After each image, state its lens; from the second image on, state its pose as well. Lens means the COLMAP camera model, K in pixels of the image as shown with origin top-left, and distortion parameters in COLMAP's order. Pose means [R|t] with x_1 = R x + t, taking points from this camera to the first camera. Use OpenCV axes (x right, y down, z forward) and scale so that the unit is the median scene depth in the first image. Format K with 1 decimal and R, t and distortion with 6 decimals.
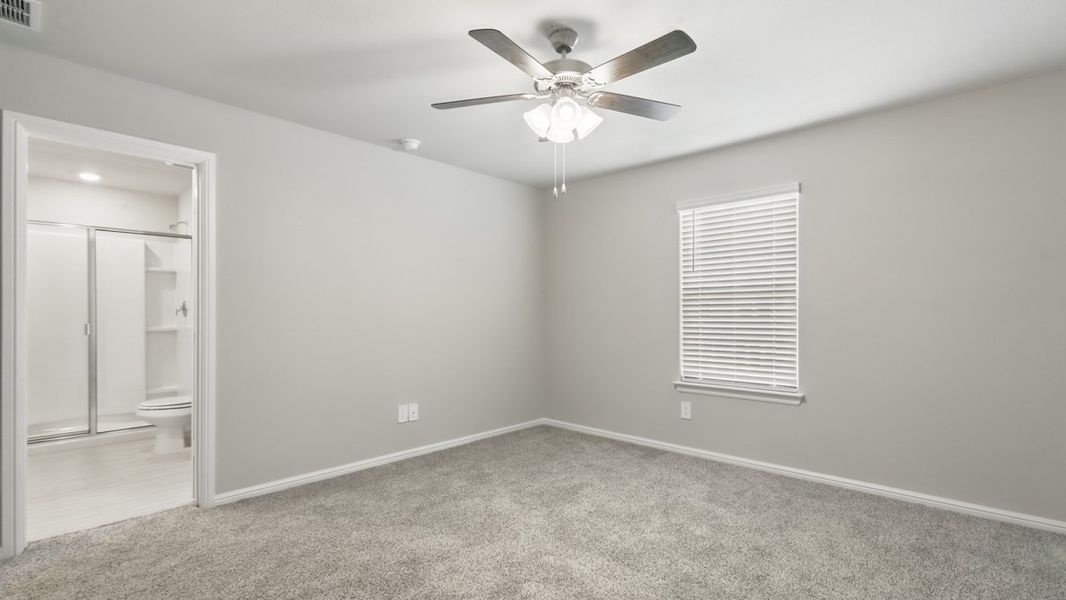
lens RADIAL K [[480.7, 0, 532.5], [0, 480.7, 318.9], [0, 0, 1]] dist [0.001279, 0.000264]
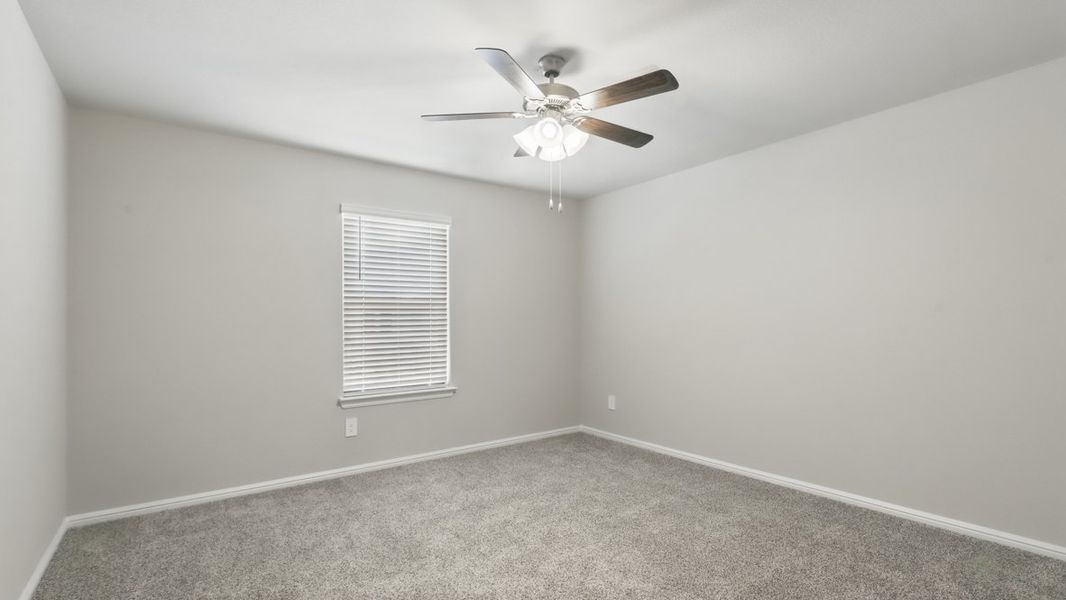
lens RADIAL K [[494.6, 0, 533.8], [0, 494.6, 308.7], [0, 0, 1]] dist [-0.001850, -0.000372]
pose [[0.174035, 0.026559, 0.984381, -0.640688], [0.022331, 0.999273, -0.030909, -0.002130], [-0.984486, 0.027361, 0.173316, 0.540921]]
